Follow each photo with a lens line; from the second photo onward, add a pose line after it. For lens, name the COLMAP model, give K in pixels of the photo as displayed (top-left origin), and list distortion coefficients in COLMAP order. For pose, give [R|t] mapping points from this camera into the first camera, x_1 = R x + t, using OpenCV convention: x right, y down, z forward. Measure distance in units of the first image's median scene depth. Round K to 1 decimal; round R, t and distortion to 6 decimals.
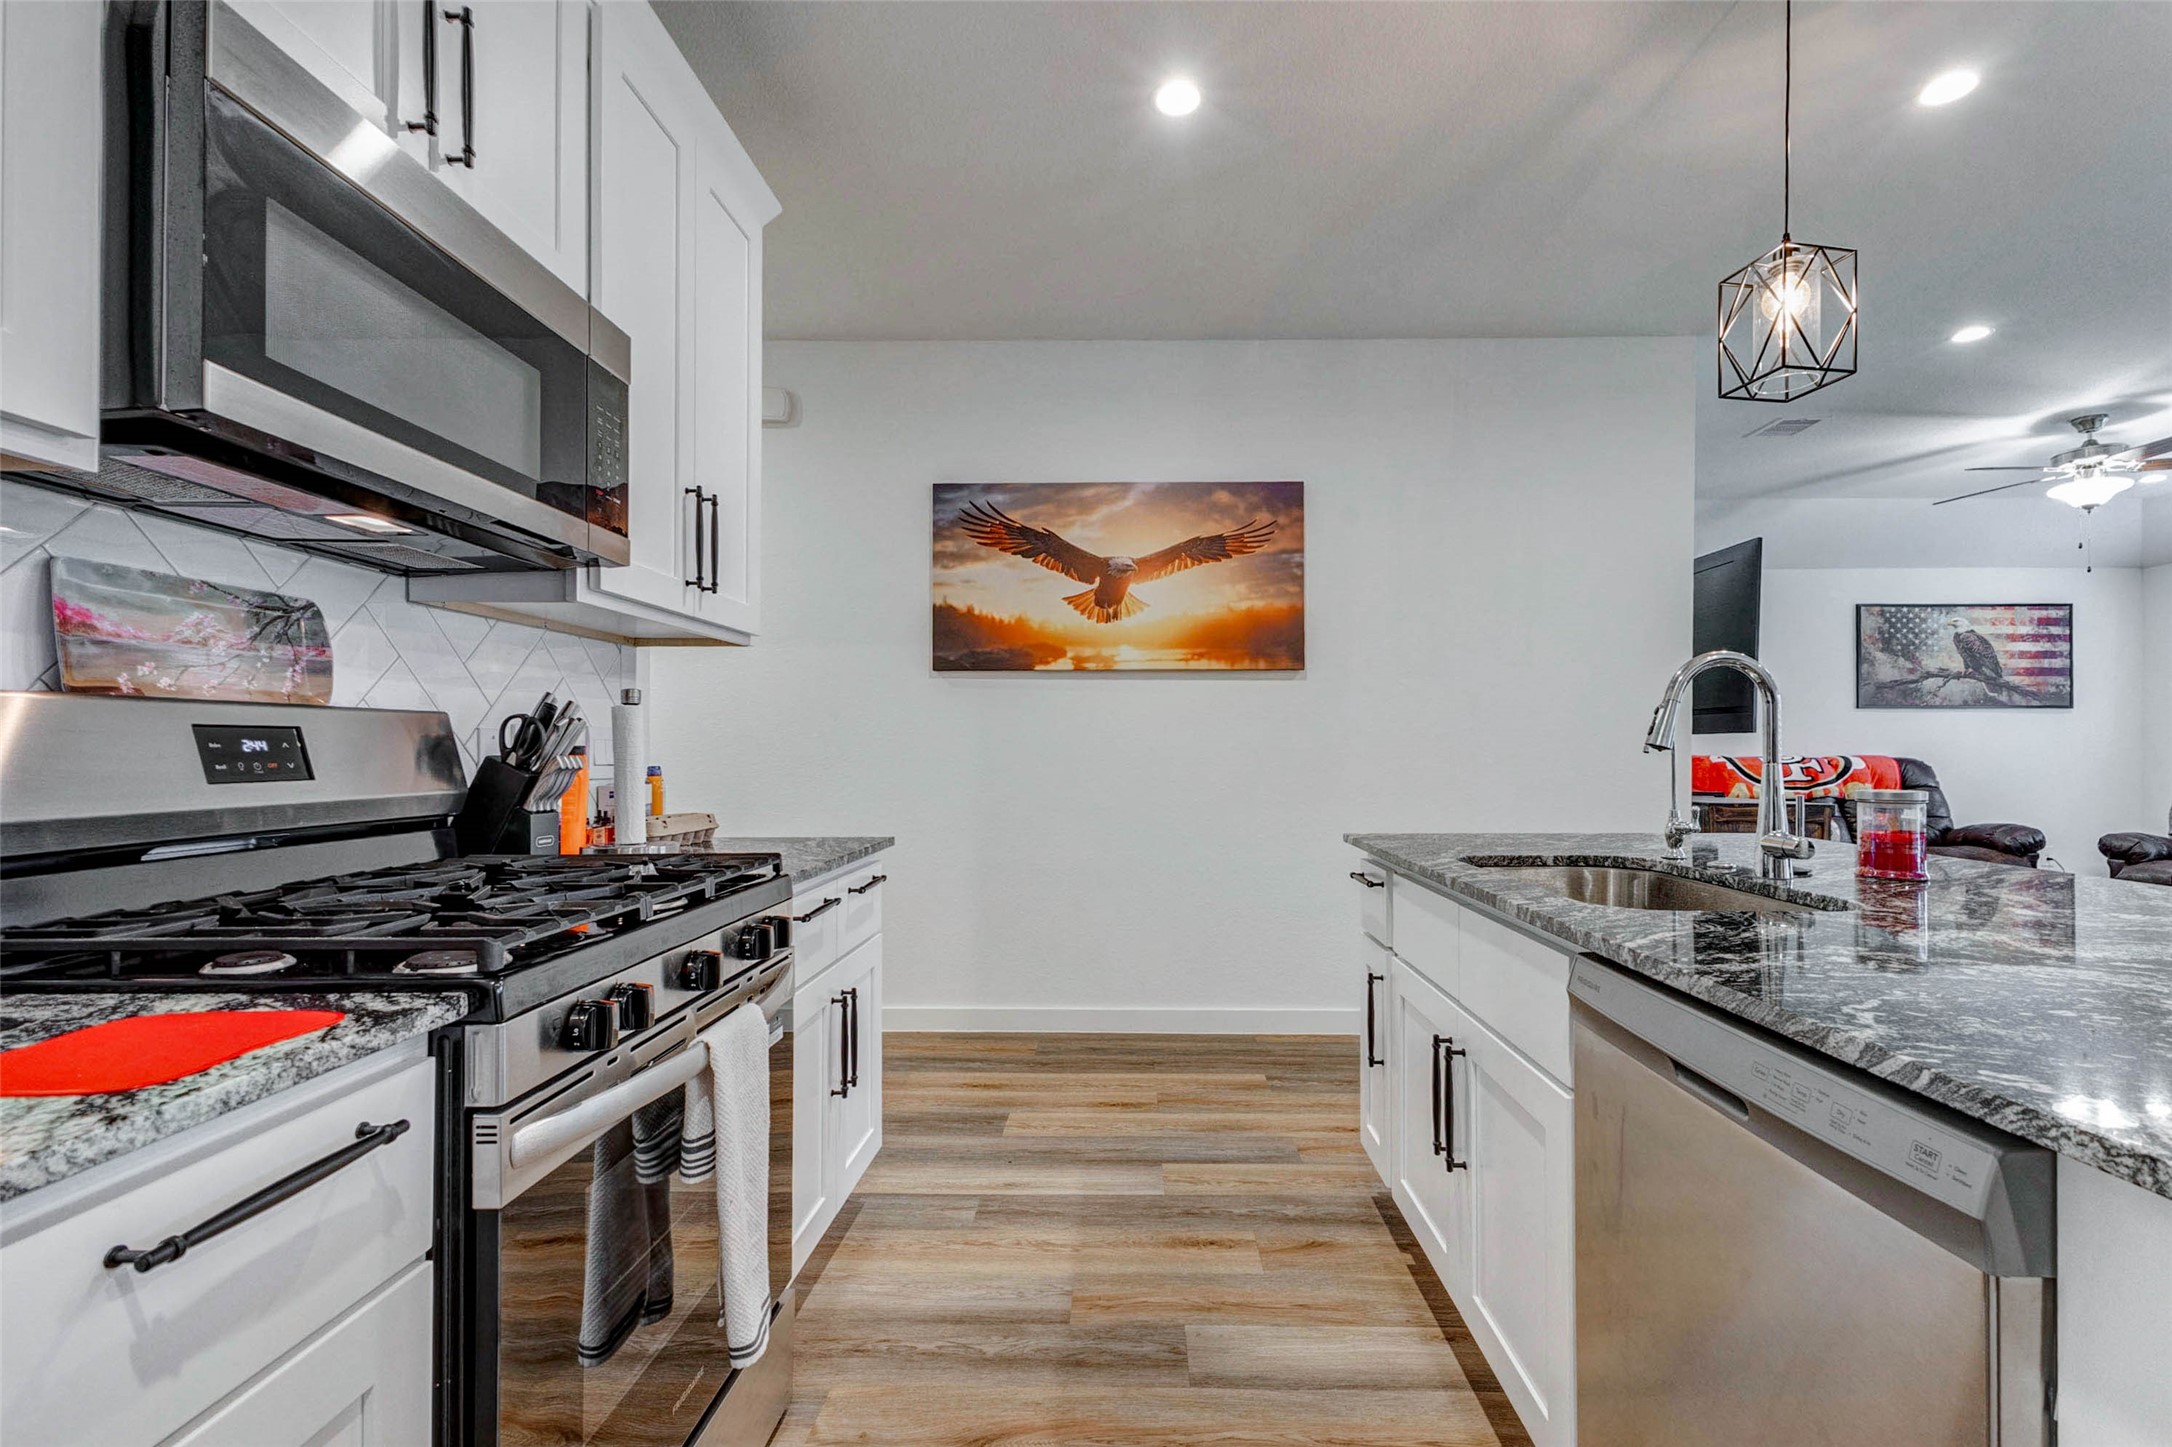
lens RADIAL K [[955.6, 0, 1095.3], [0, 955.6, 753.0], [0, 0, 1]] dist [0.015225, -0.004838]
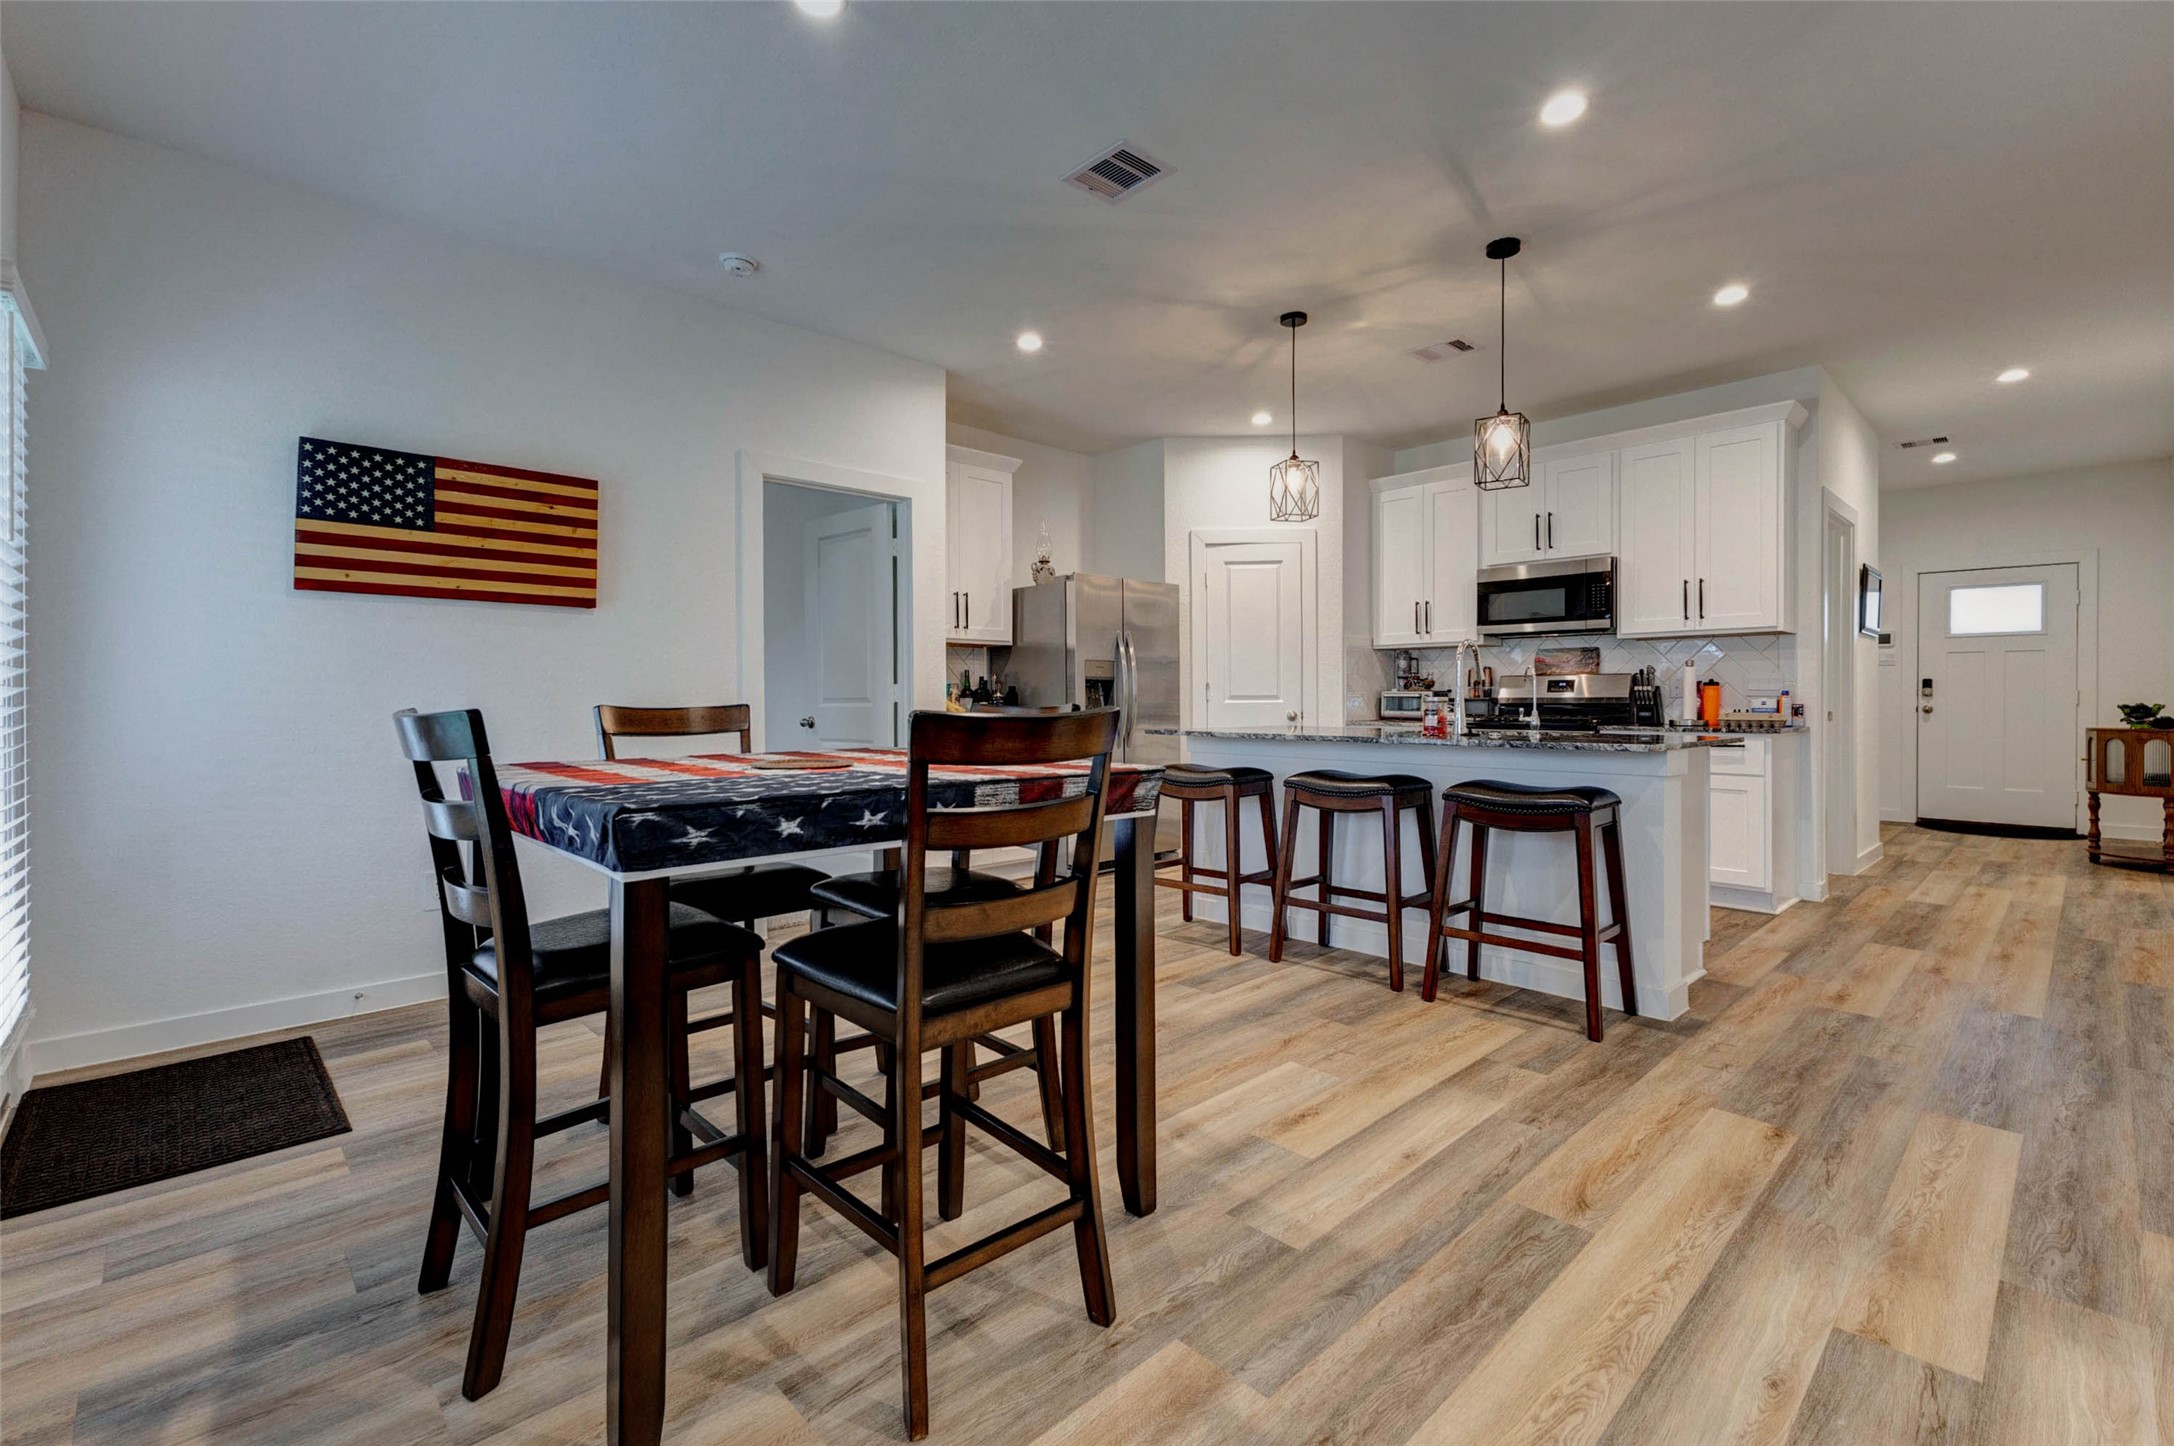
lens RADIAL K [[956.5, 0, 1085.6], [0, 956.5, 699.9], [0, 0, 1]] dist [0.015225, -0.004838]
pose [[-0.704436, 0.003642, -0.709758, 0.787324], [-0.002762, 0.999965, 0.007872, 0.007179], [0.709762, 0.007506, -0.704402, 0.518887]]
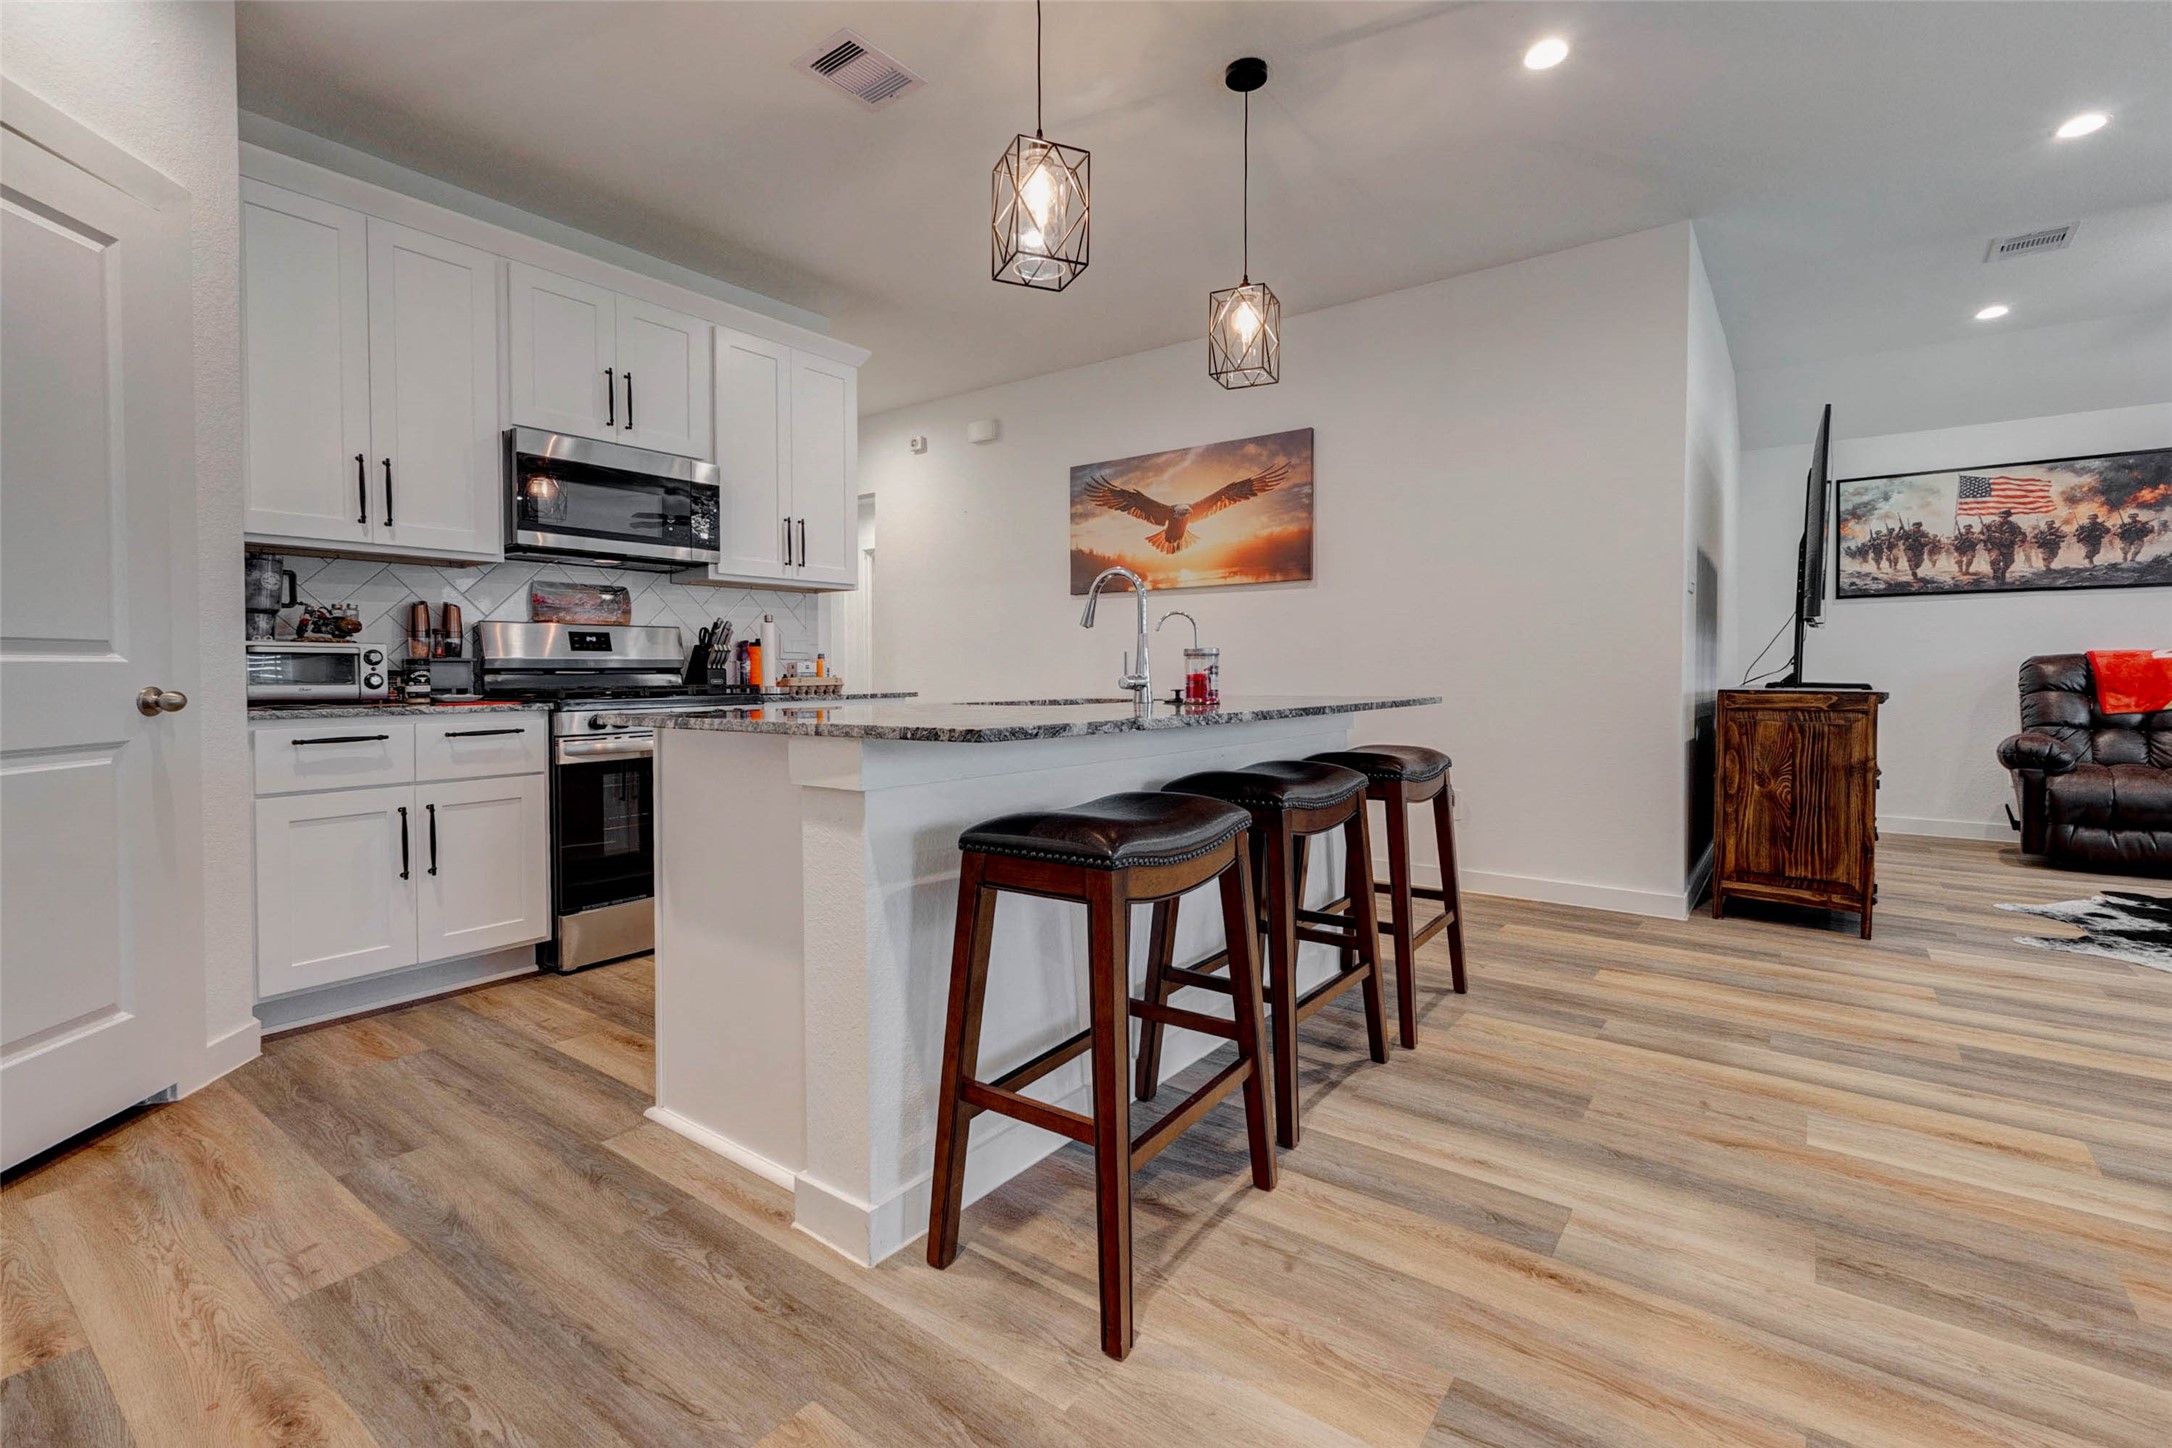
lens RADIAL K [[955.6, 0, 1073.6], [0, 955.6, 677.7], [0, 0, 1]] dist [0.015225, -0.004838]
pose [[0.809266, -0.002362, -0.587437, 0.410929], [0.002056, 0.999997, -0.001190, 0.023583], [0.587438, -0.000245, 0.809269, -0.102594]]
